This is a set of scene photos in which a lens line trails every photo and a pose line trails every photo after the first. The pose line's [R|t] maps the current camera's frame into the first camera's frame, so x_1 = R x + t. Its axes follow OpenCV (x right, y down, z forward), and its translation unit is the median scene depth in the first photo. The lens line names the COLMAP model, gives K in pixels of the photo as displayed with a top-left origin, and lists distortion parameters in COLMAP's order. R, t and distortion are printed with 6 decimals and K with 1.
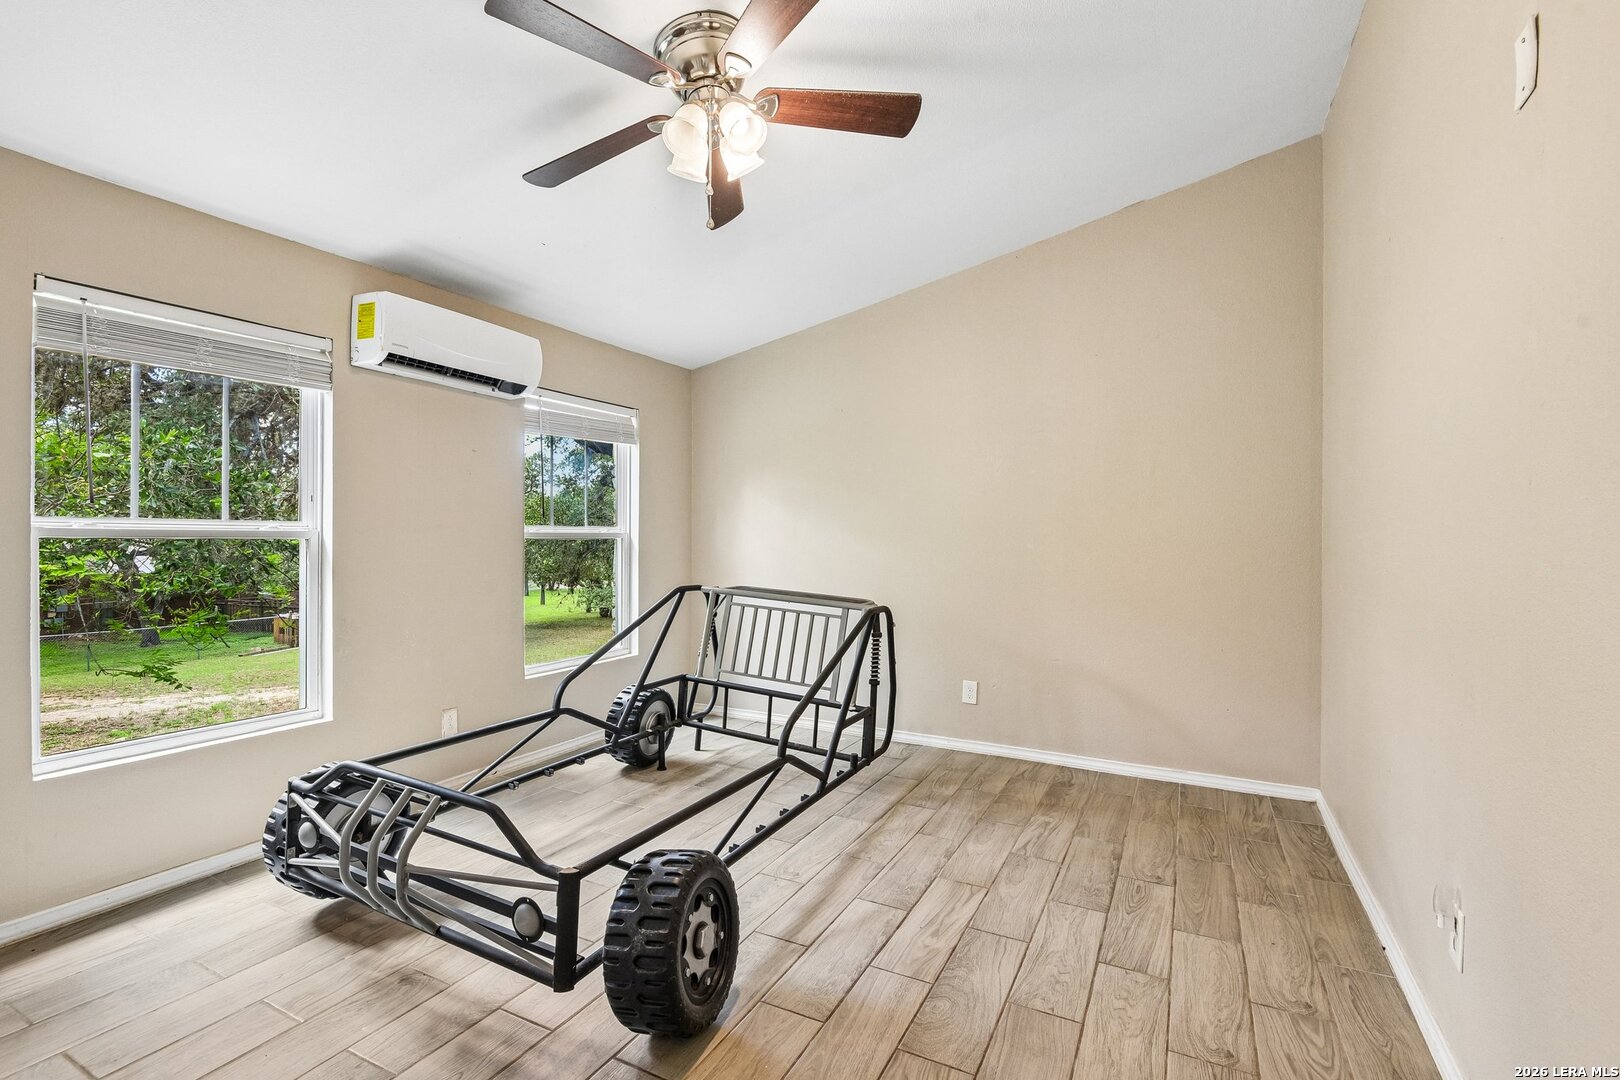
lens RADIAL K [[743.4, 0, 810.0], [0, 743.4, 540.0], [0, 0, 1]] dist [0.003210, 0.000026]
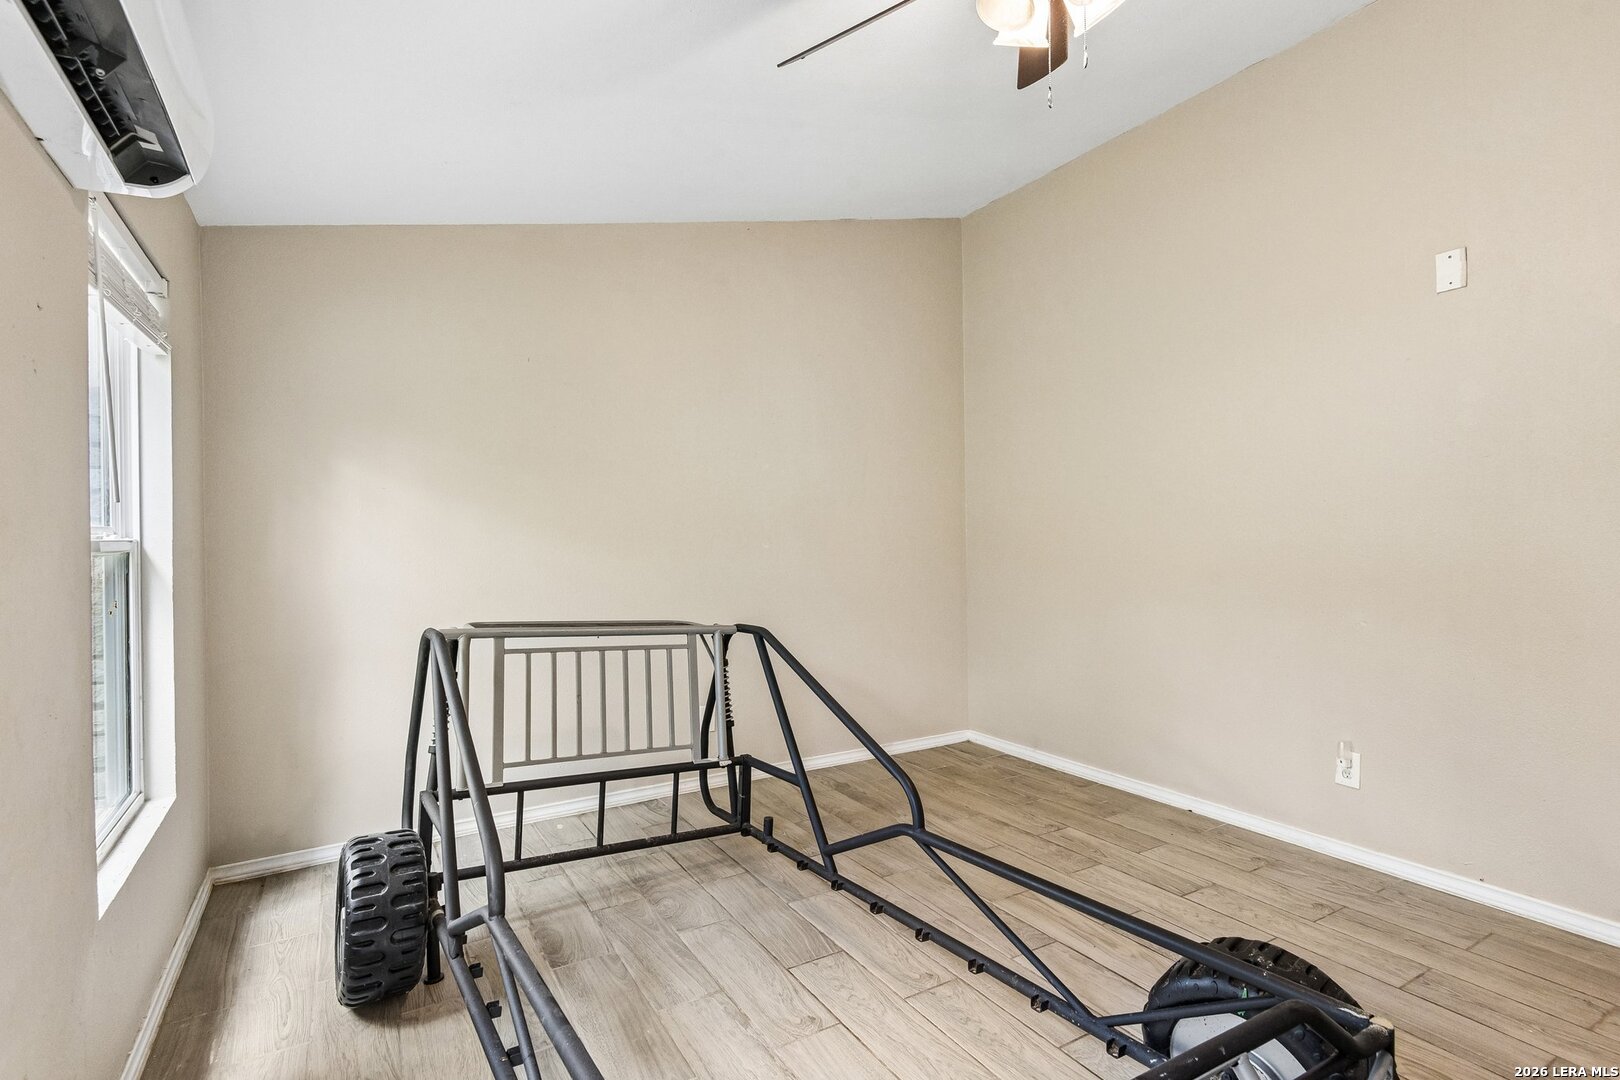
lens RADIAL K [[784.1, 0, 809.6], [0, 784.1, 534.0], [0, 0, 1]] dist [0.011620, -0.000369]
pose [[0.532117, -0.014272, 0.846550, -0.716090], [0.019405, 0.999801, 0.004658, -0.012282], [-0.846448, 0.013949, 0.532288, 0.620856]]
